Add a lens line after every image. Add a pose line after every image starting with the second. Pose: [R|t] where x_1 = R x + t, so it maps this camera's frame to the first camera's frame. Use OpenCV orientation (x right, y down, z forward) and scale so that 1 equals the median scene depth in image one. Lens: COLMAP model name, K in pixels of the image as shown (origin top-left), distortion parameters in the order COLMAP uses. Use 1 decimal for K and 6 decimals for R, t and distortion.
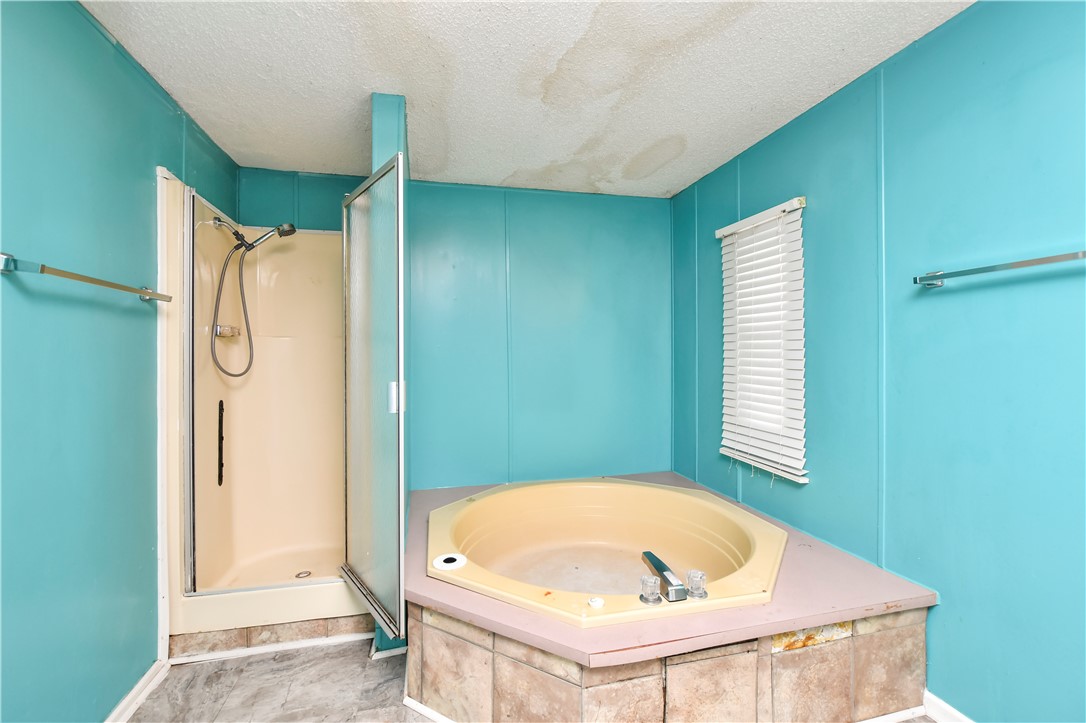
lens RADIAL K [[470.4, 0, 543.6], [0, 470.4, 365.9], [0, 0, 1]] dist [-0.003319, -0.000305]
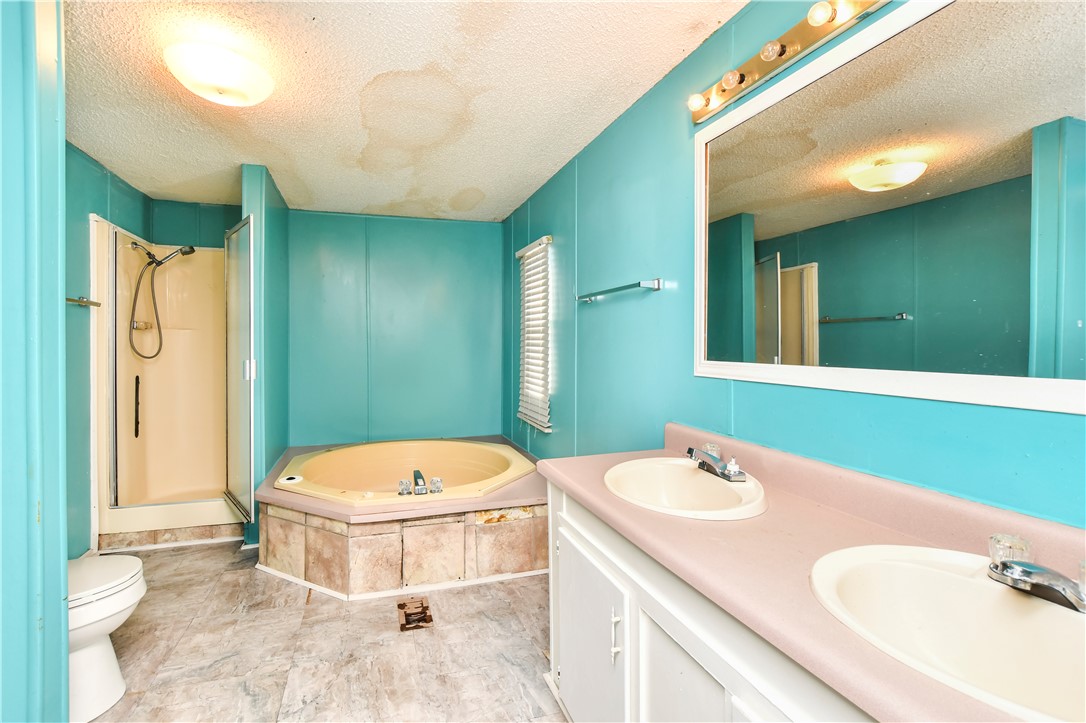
lens RADIAL K [[522.4, 0, 543.0], [0, 522.4, 361.5], [0, 0, 1]] dist [0.000417, 0.000286]
pose [[0.999266, 0.003622, 0.038136, 0.512525], [-0.003862, 0.999973, 0.006219, 0.020589], [-0.038113, -0.006361, 0.999253, -0.666031]]
